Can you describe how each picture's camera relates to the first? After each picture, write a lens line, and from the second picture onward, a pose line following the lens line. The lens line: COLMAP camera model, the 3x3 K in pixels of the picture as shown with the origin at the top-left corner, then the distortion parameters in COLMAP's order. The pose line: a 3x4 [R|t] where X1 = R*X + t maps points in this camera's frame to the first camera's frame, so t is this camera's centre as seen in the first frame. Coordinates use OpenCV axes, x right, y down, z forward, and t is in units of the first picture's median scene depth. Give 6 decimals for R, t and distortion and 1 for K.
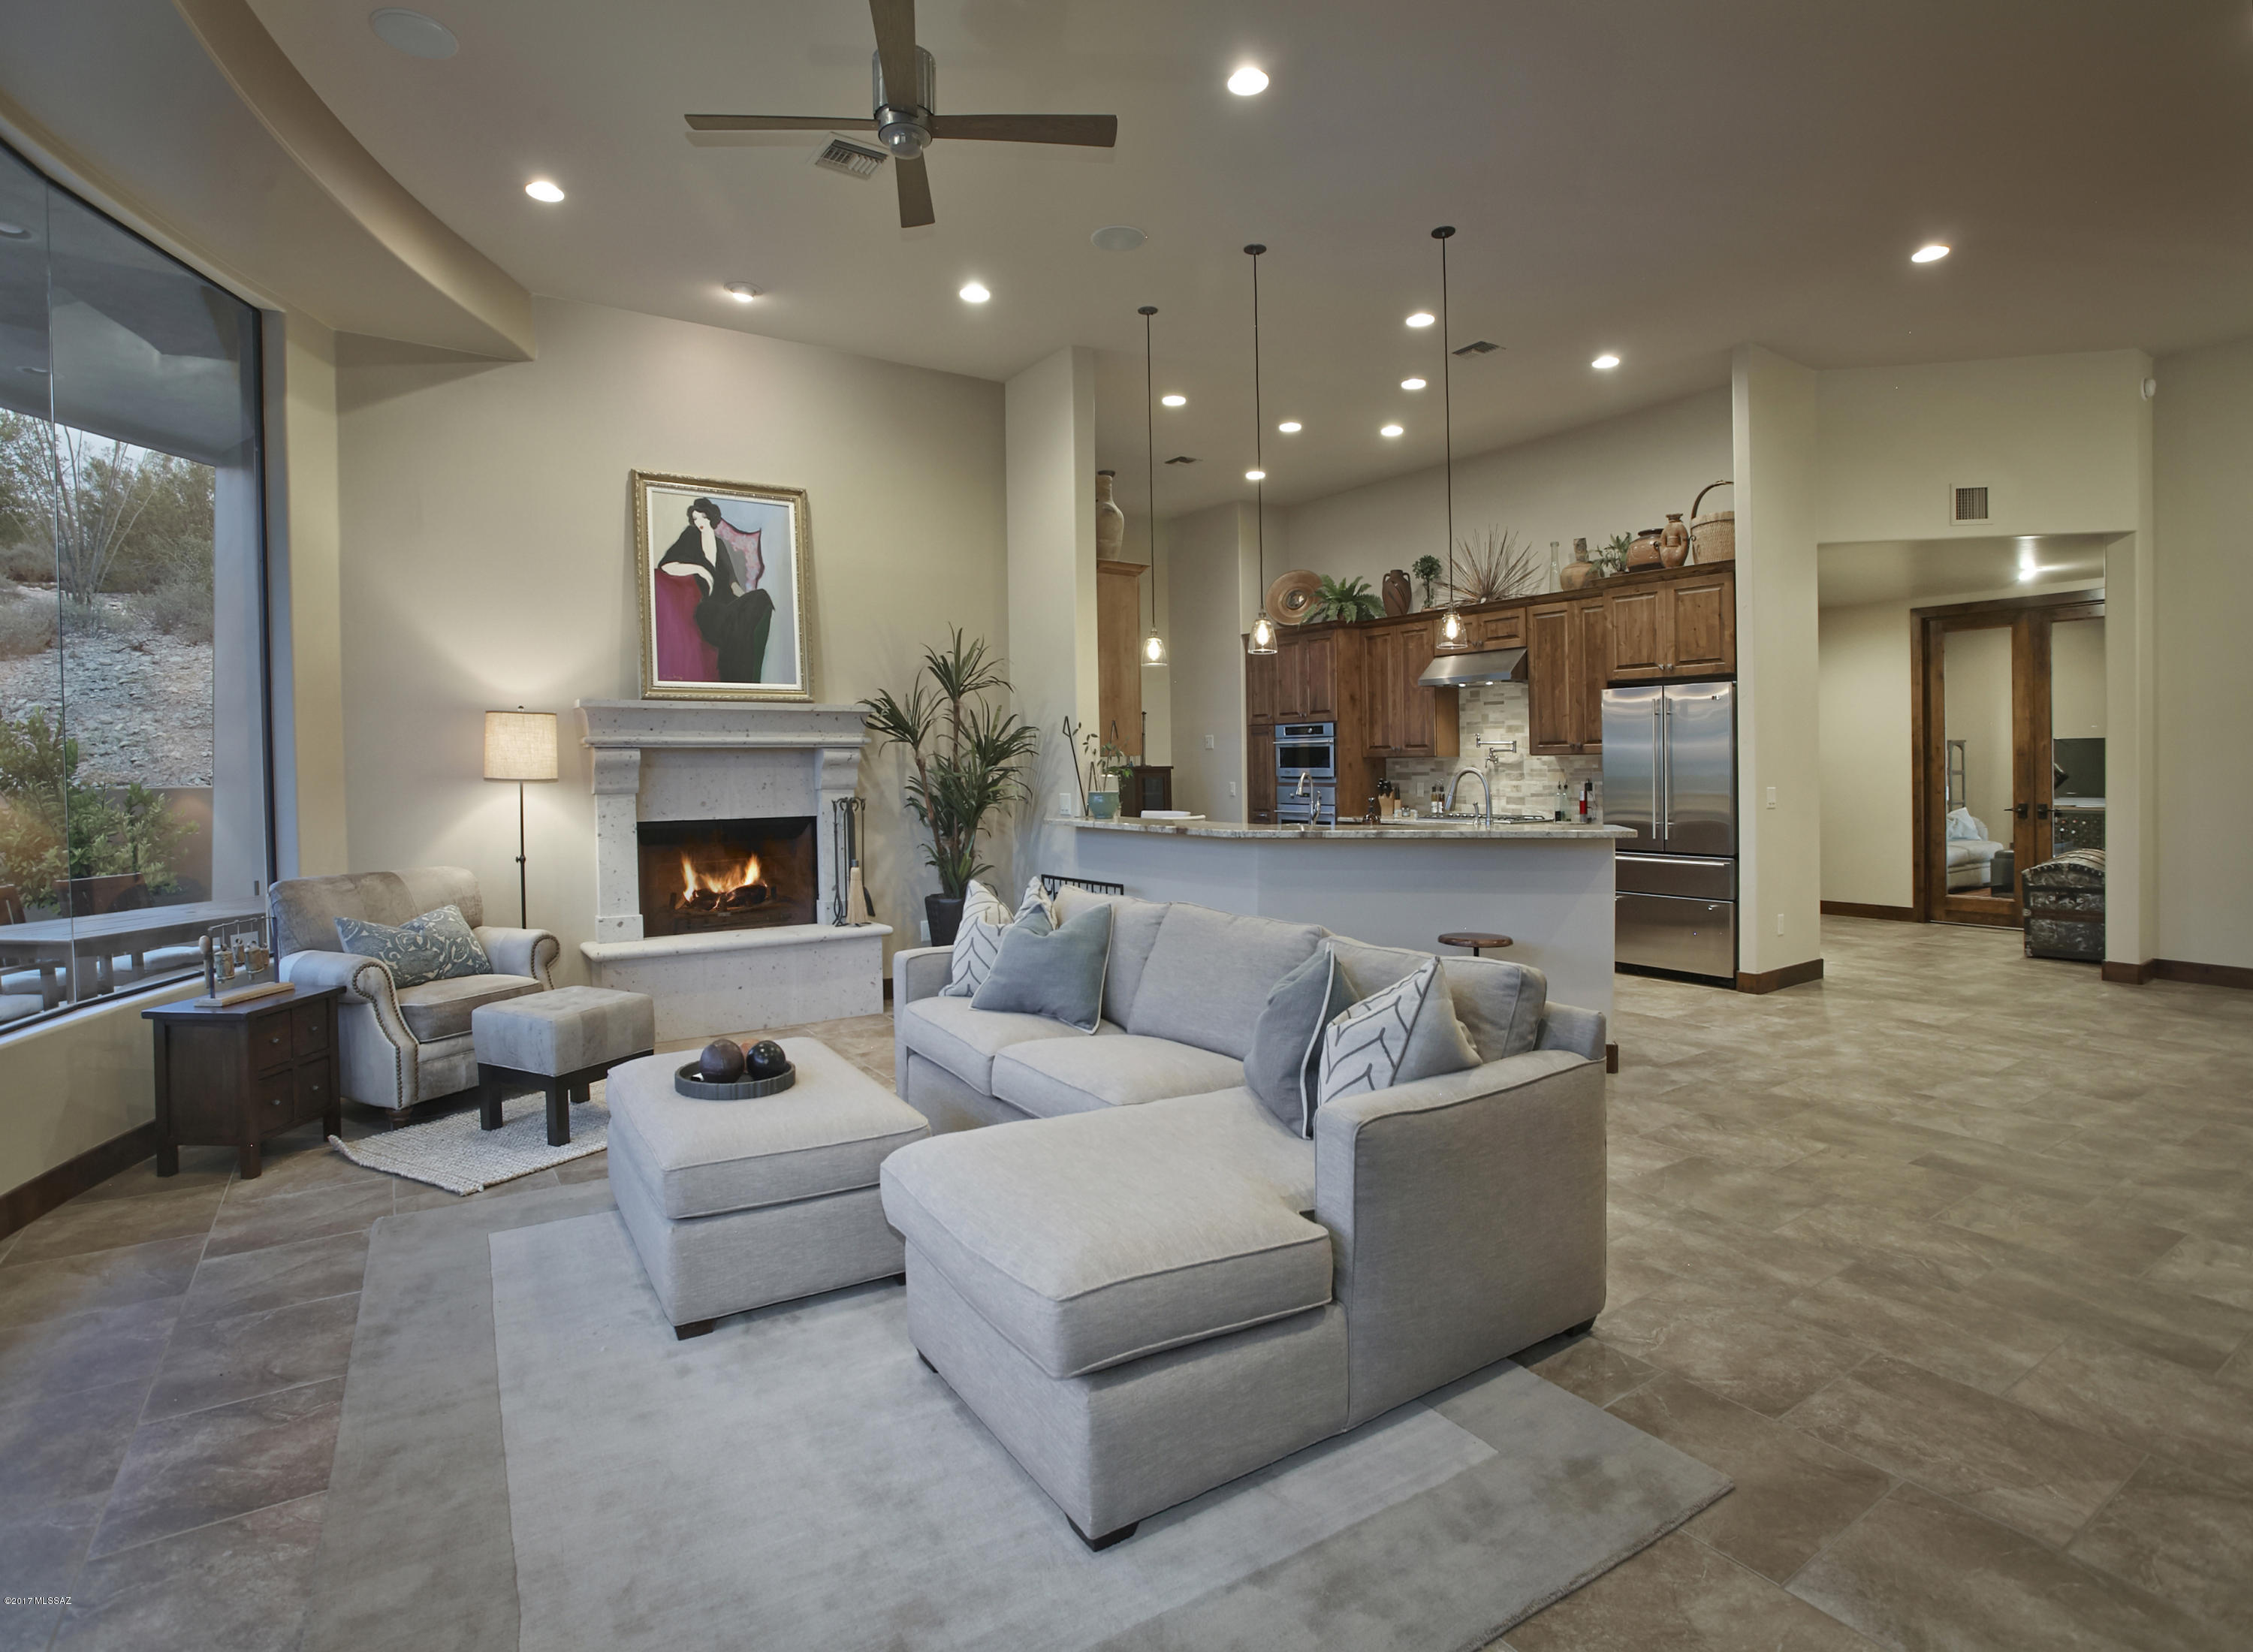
lens RADIAL K [[1201.8, 0, 1219.0], [0, 1201.8, 788.5], [0, 0, 1]] dist [-0.036296, 0.028039]
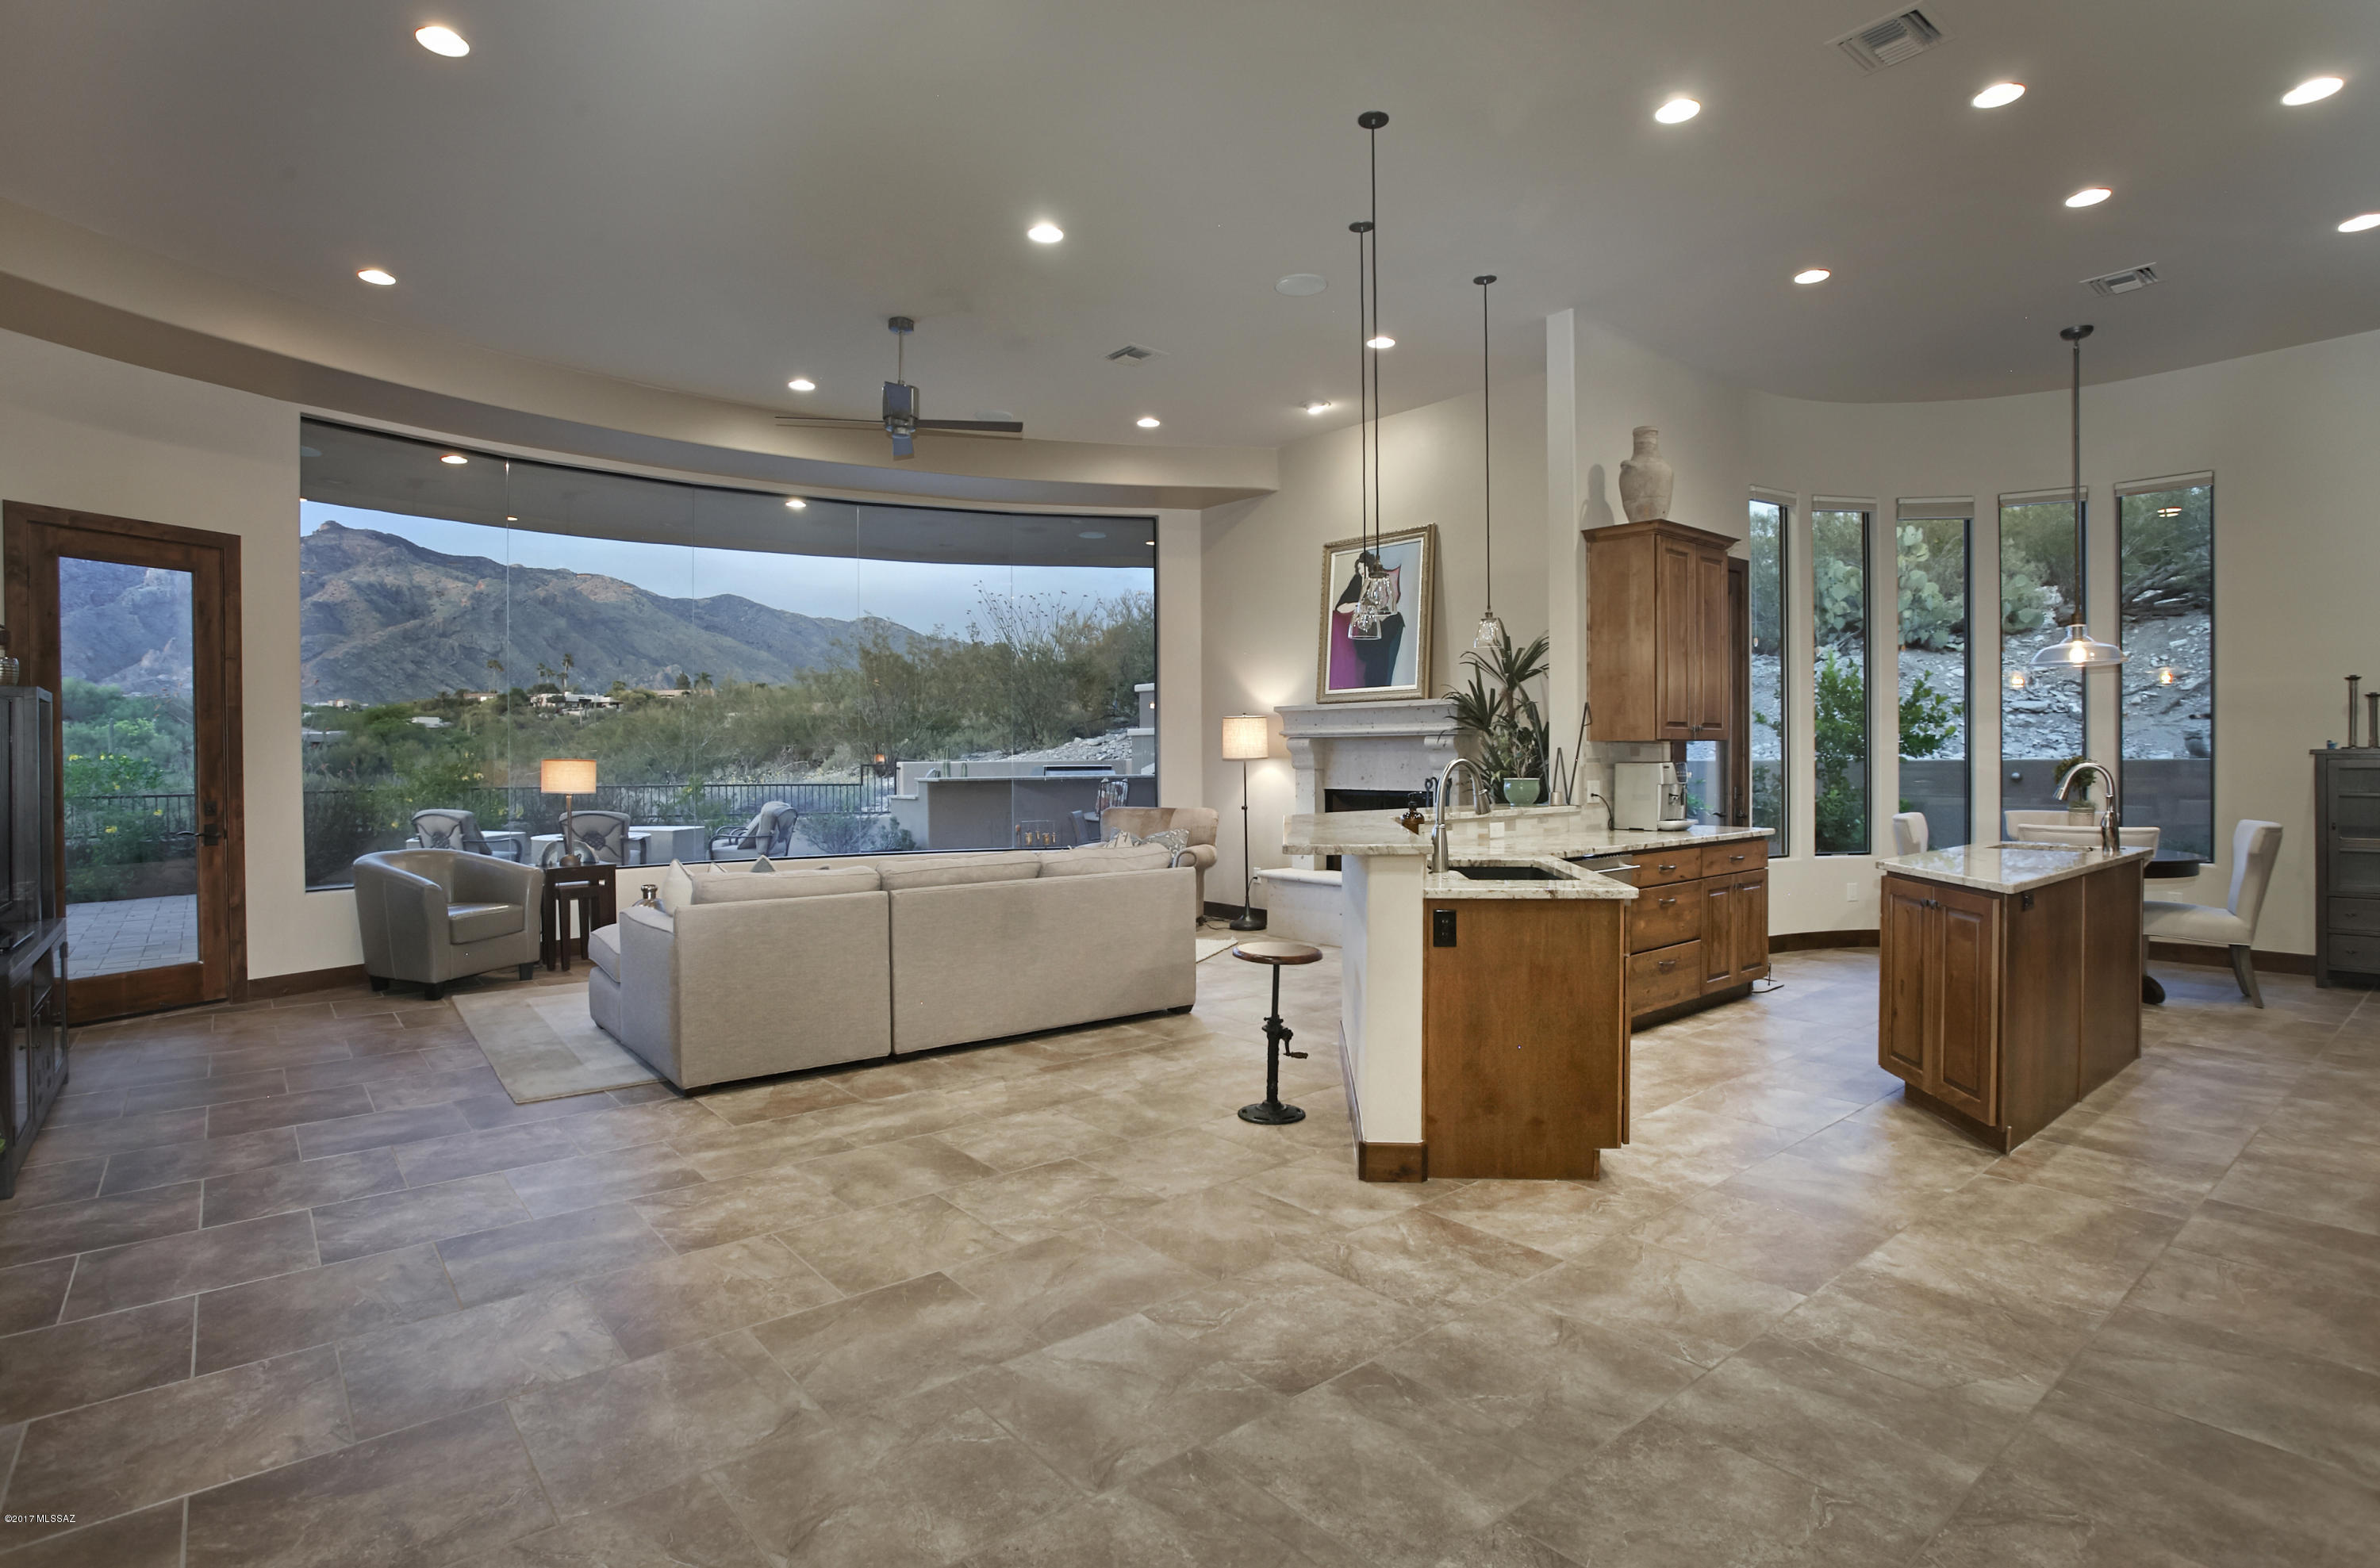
lens RADIAL K [[1178.8, 0, 1190.0], [0, 1178.8, 784.0], [0, 0, 1]] dist [-0.031228, 0.000425]
pose [[0.030698, 0.034639, -0.998928, 1.329353], [-0.017483, 0.999265, 0.034113, -0.032898], [0.999376, 0.016417, 0.031281, 1.126097]]
